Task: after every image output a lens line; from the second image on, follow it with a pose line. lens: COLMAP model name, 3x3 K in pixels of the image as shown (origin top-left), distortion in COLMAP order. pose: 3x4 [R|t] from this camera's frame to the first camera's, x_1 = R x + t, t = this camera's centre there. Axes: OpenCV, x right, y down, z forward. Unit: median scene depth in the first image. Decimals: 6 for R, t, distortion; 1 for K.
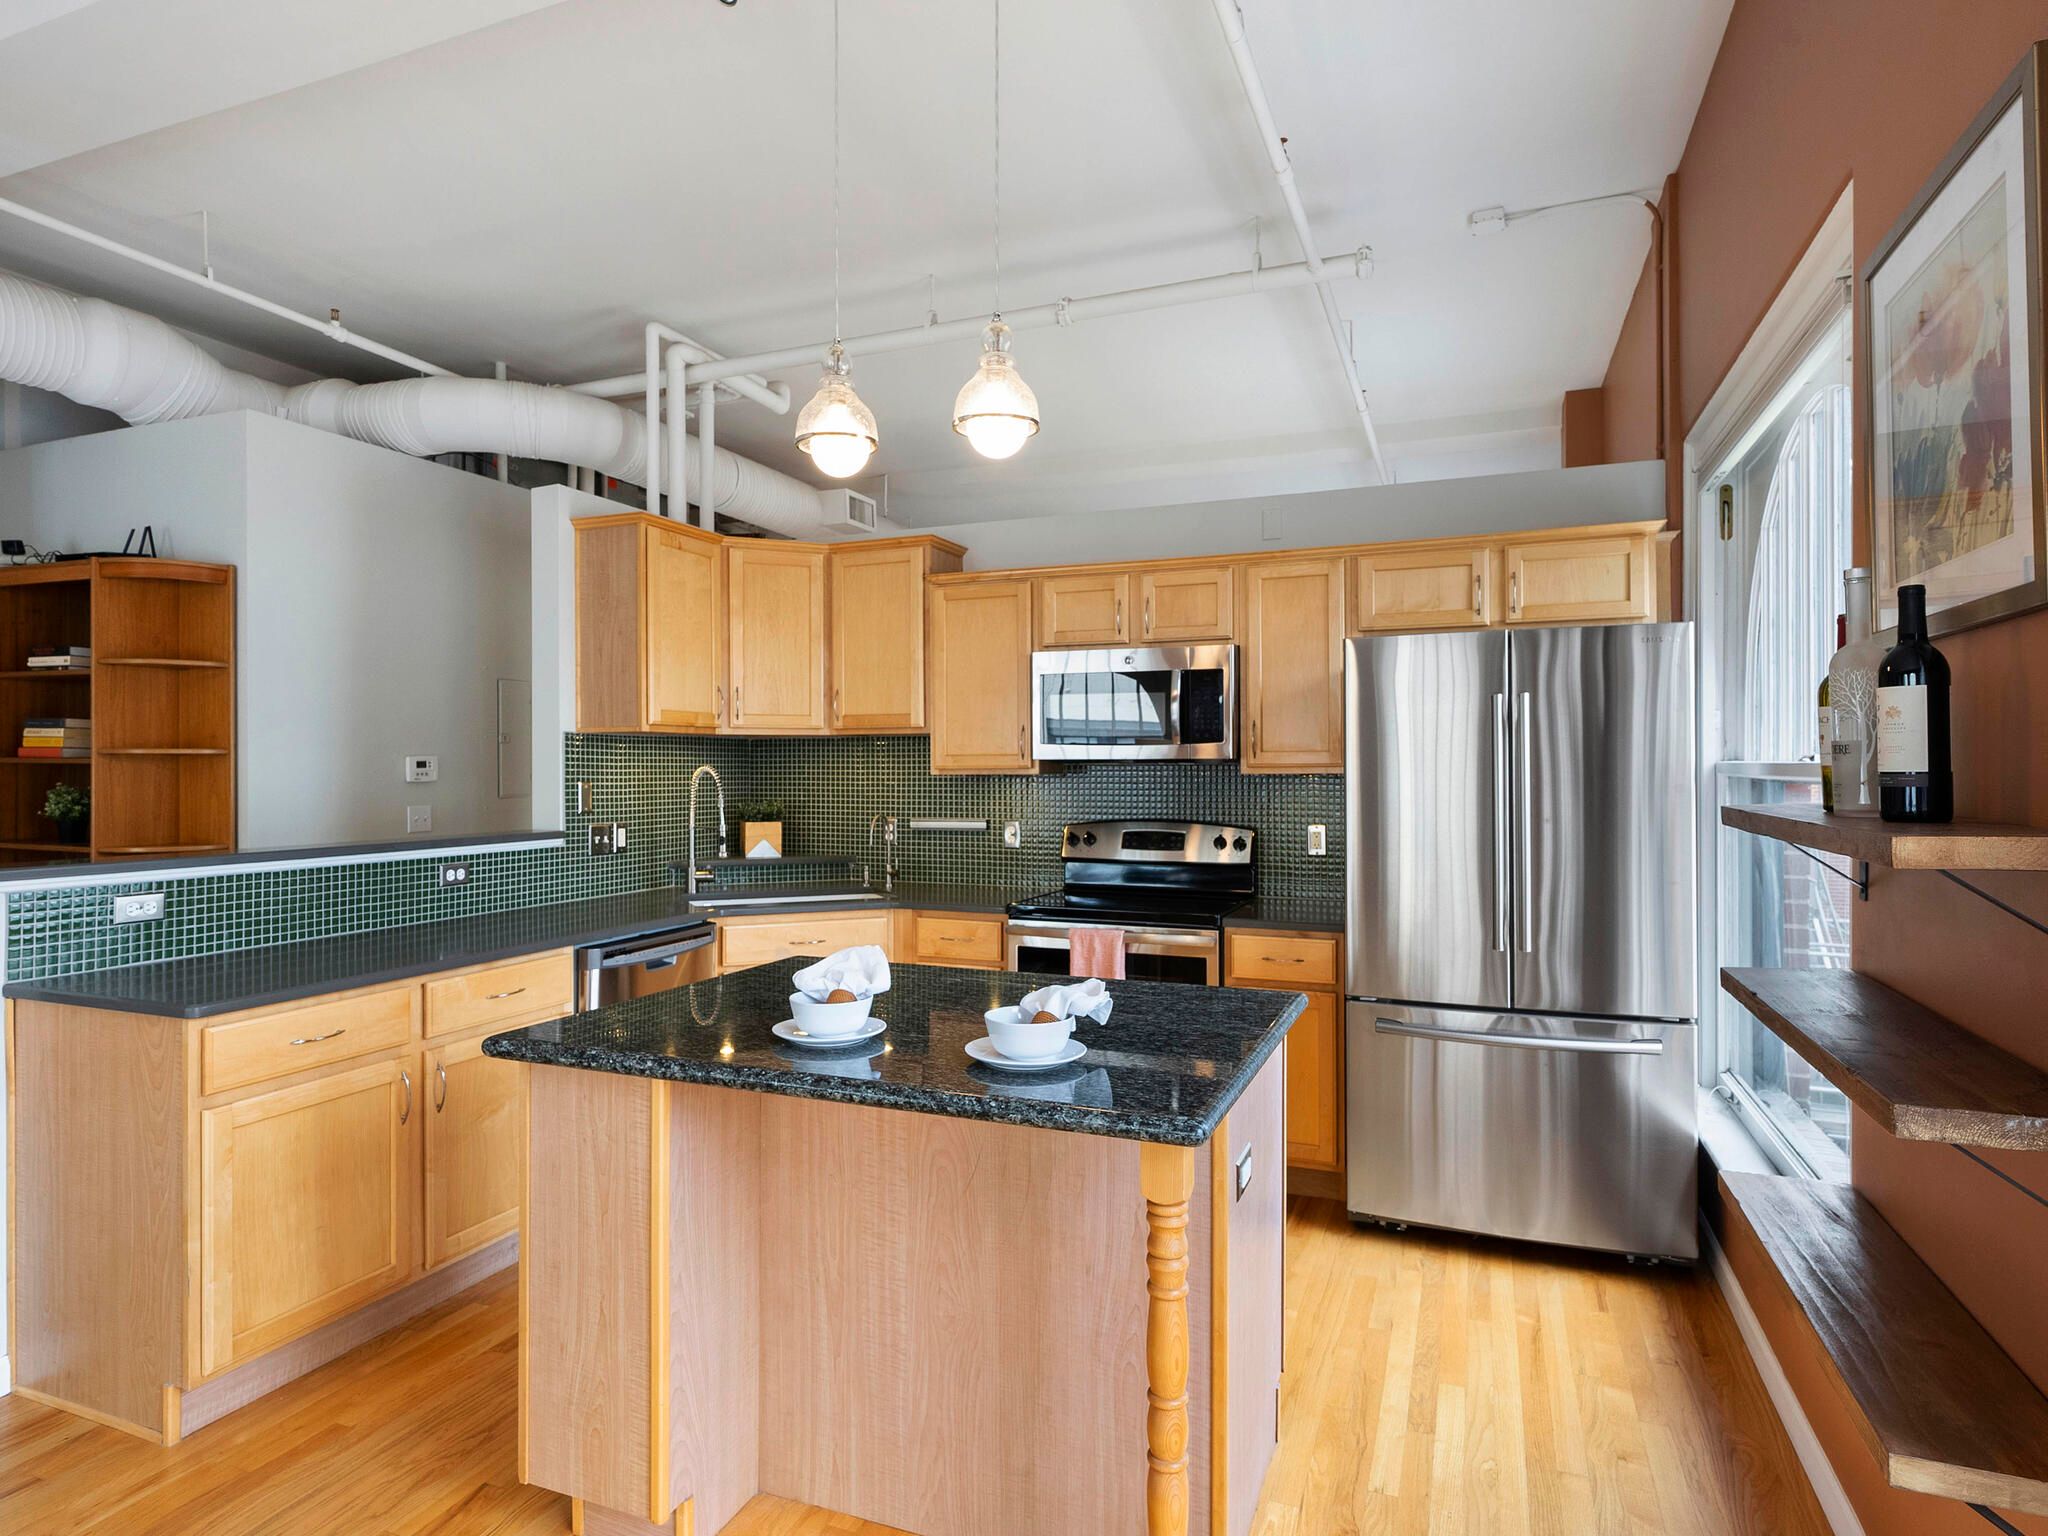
lens RADIAL K [[1138.8, 0, 1015.7], [0, 1138.8, 757.8], [0, 0, 1]] dist [0.001040, -0.000614]
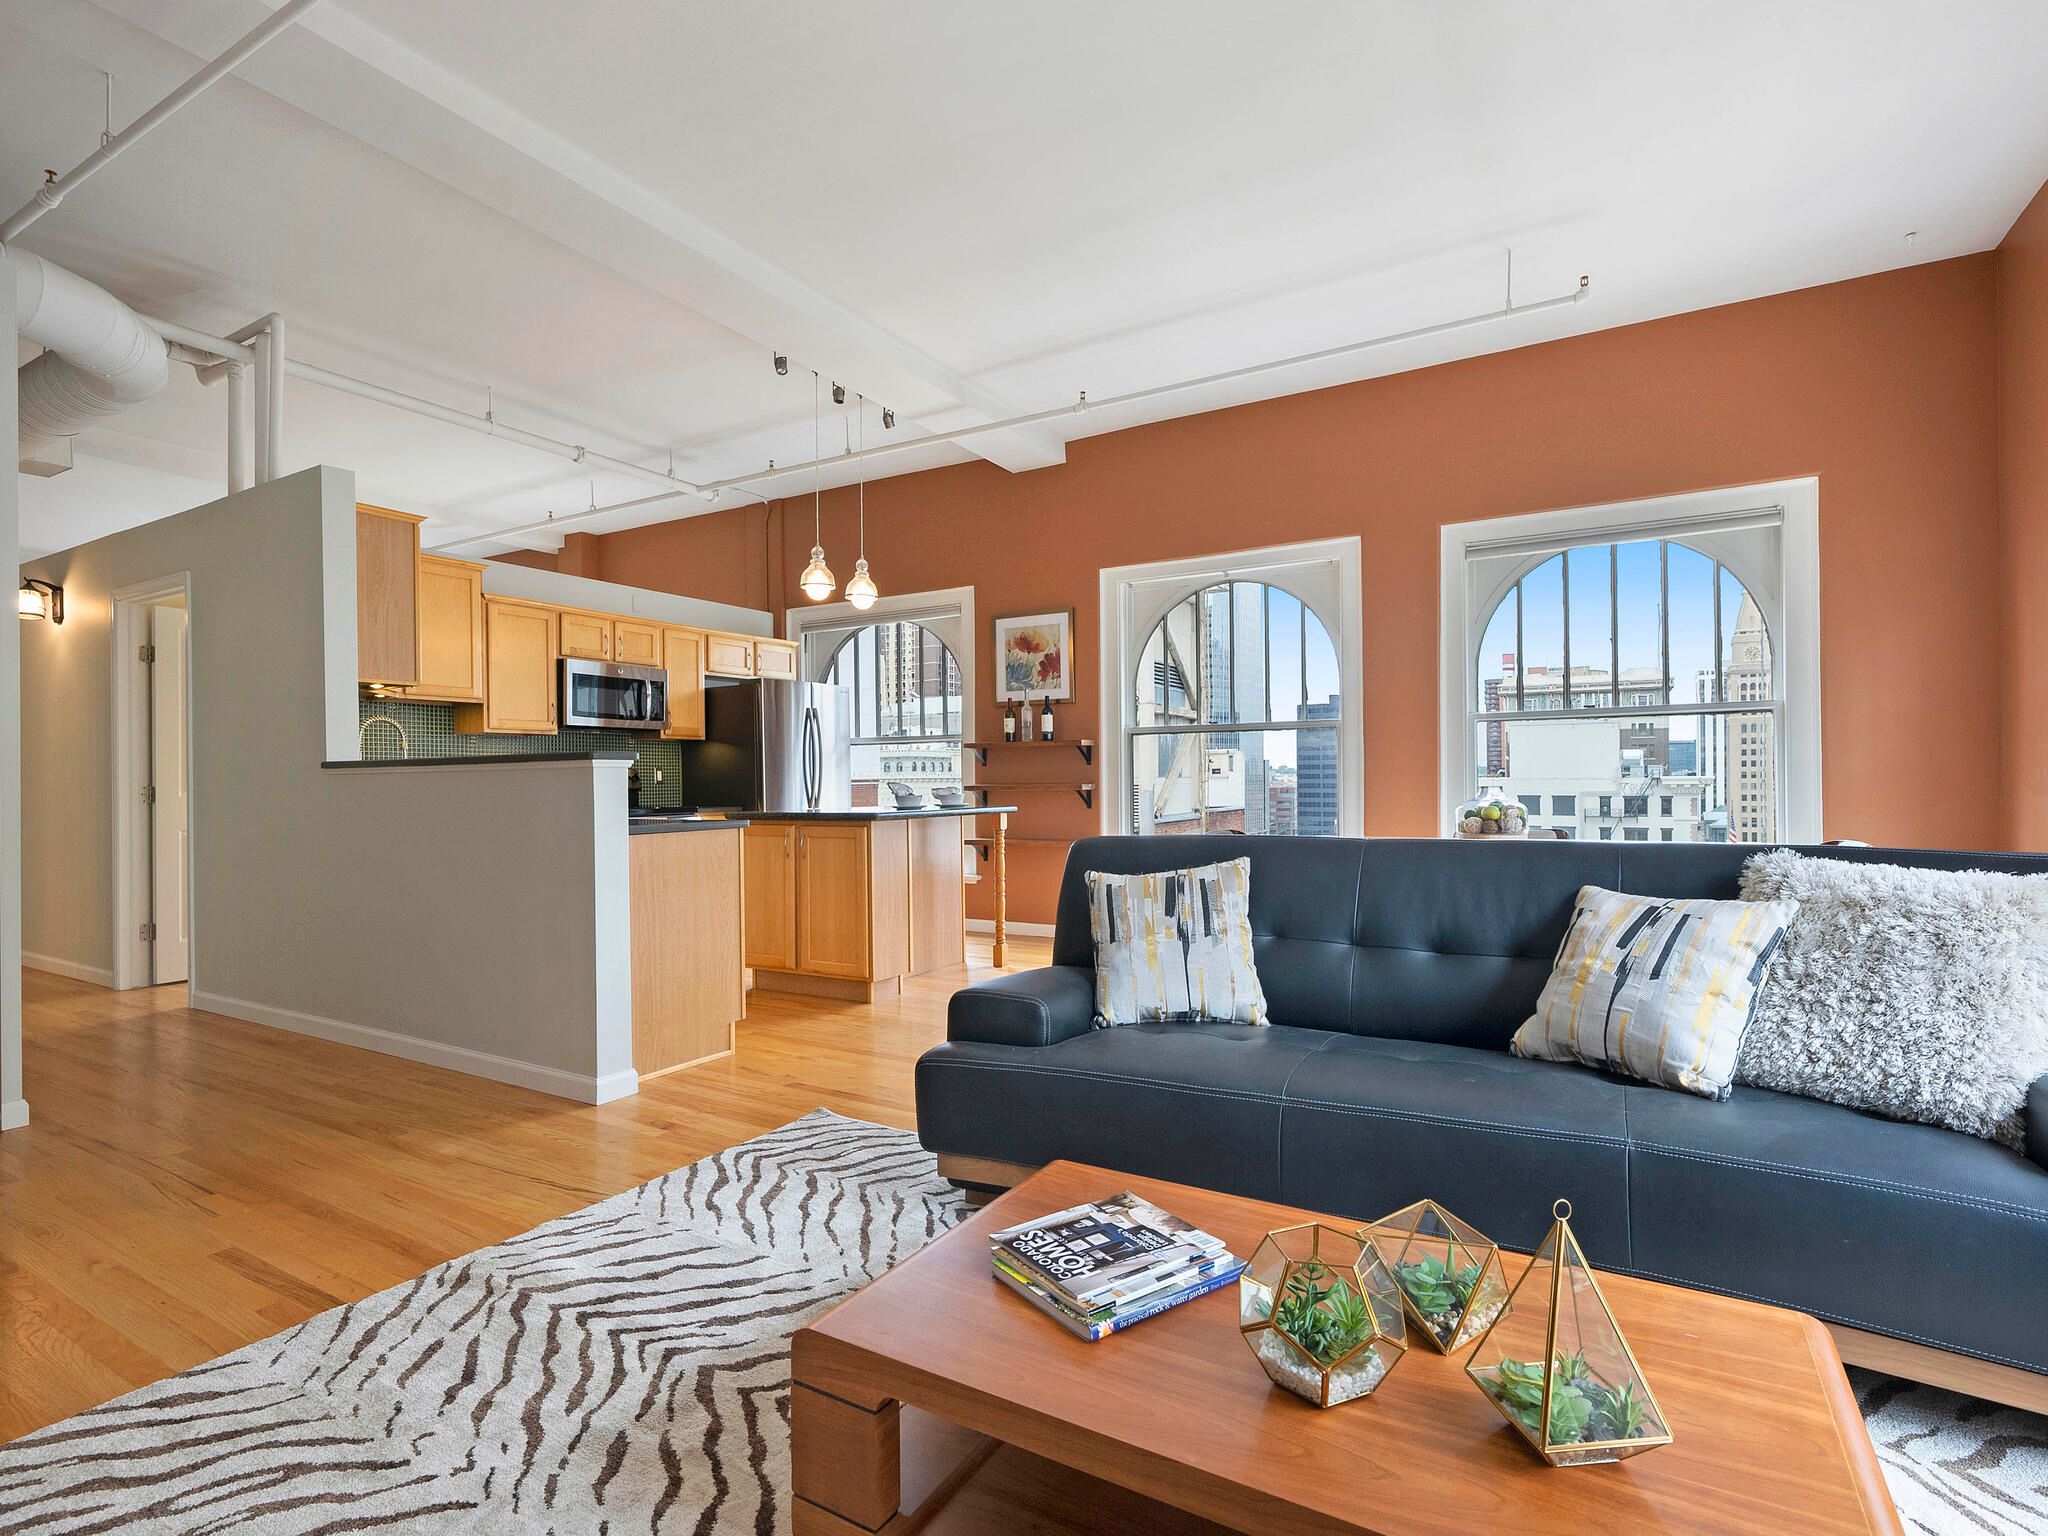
lens RADIAL K [[1013.0, 0, 1023.1], [0, 1013.0, 777.9], [0, 0, 1]] dist [0.003162, -0.002853]
pose [[0.147144, 0.003056, 0.989110, -1.411157], [0.002344, 0.999991, -0.003438, 0.089229], [-0.989112, 0.002825, 0.147136, 0.161579]]
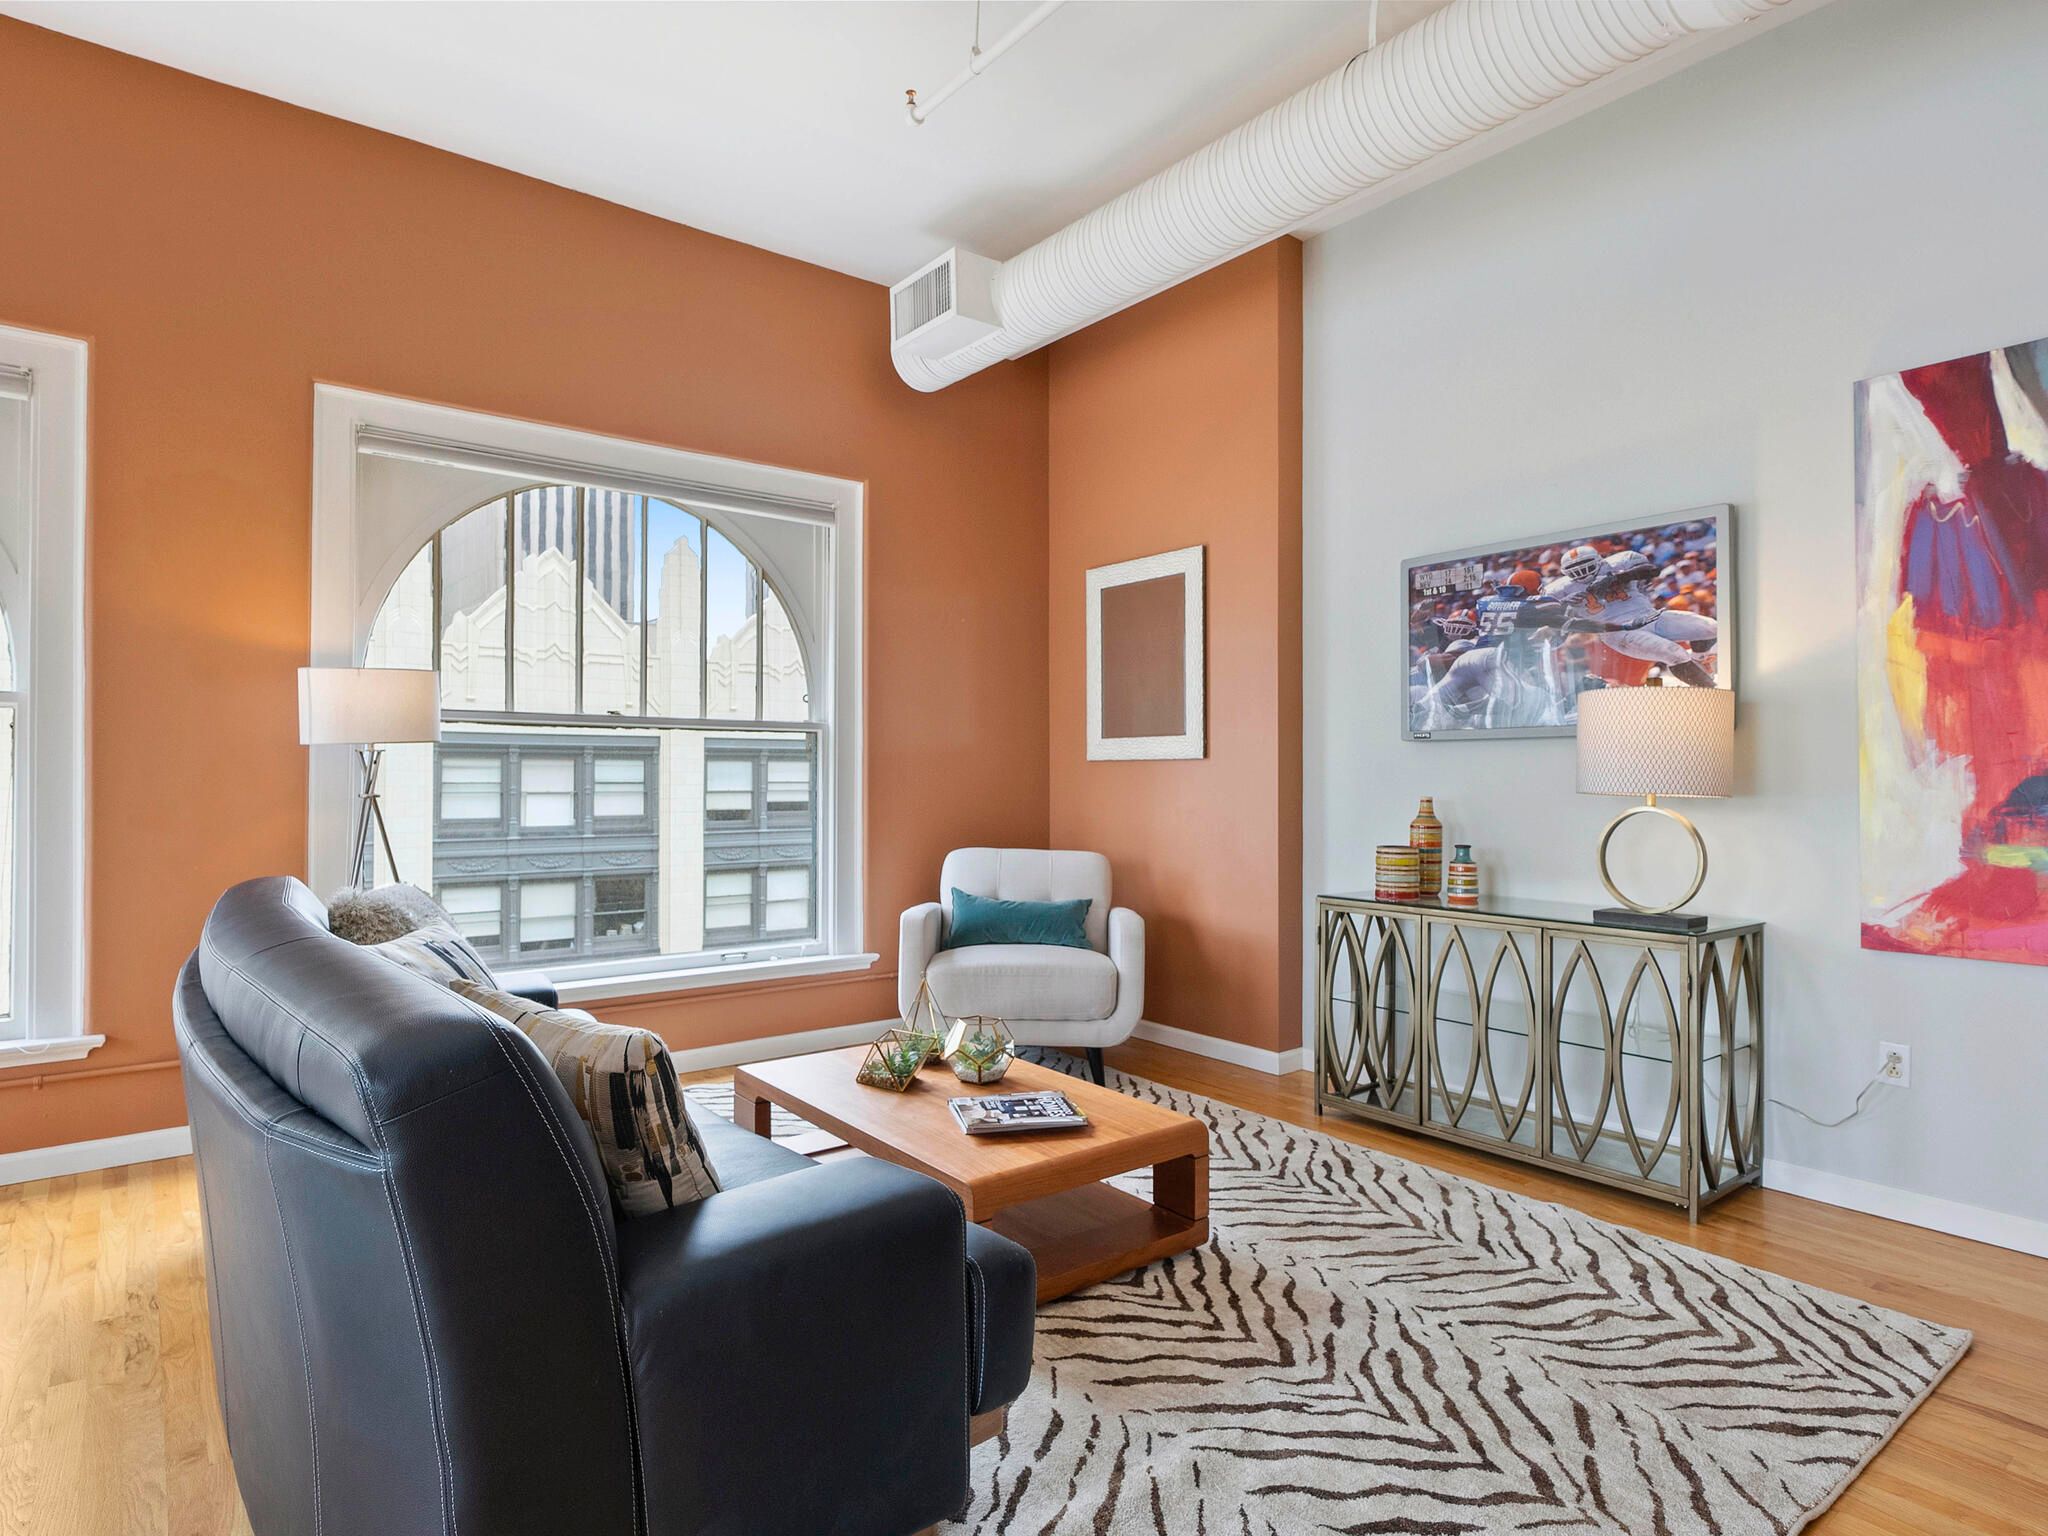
lens RADIAL K [[1138.8, 0, 1017.9], [0, 1138.8, 765.2], [0, 0, 1]] dist [0.001040, -0.000614]
pose [[-0.504066, -0.004717, -0.863652, -0.402442], [0.002970, 0.999970, -0.007195, 0.058195], [0.863660, -0.006192, -0.504037, 0.548864]]
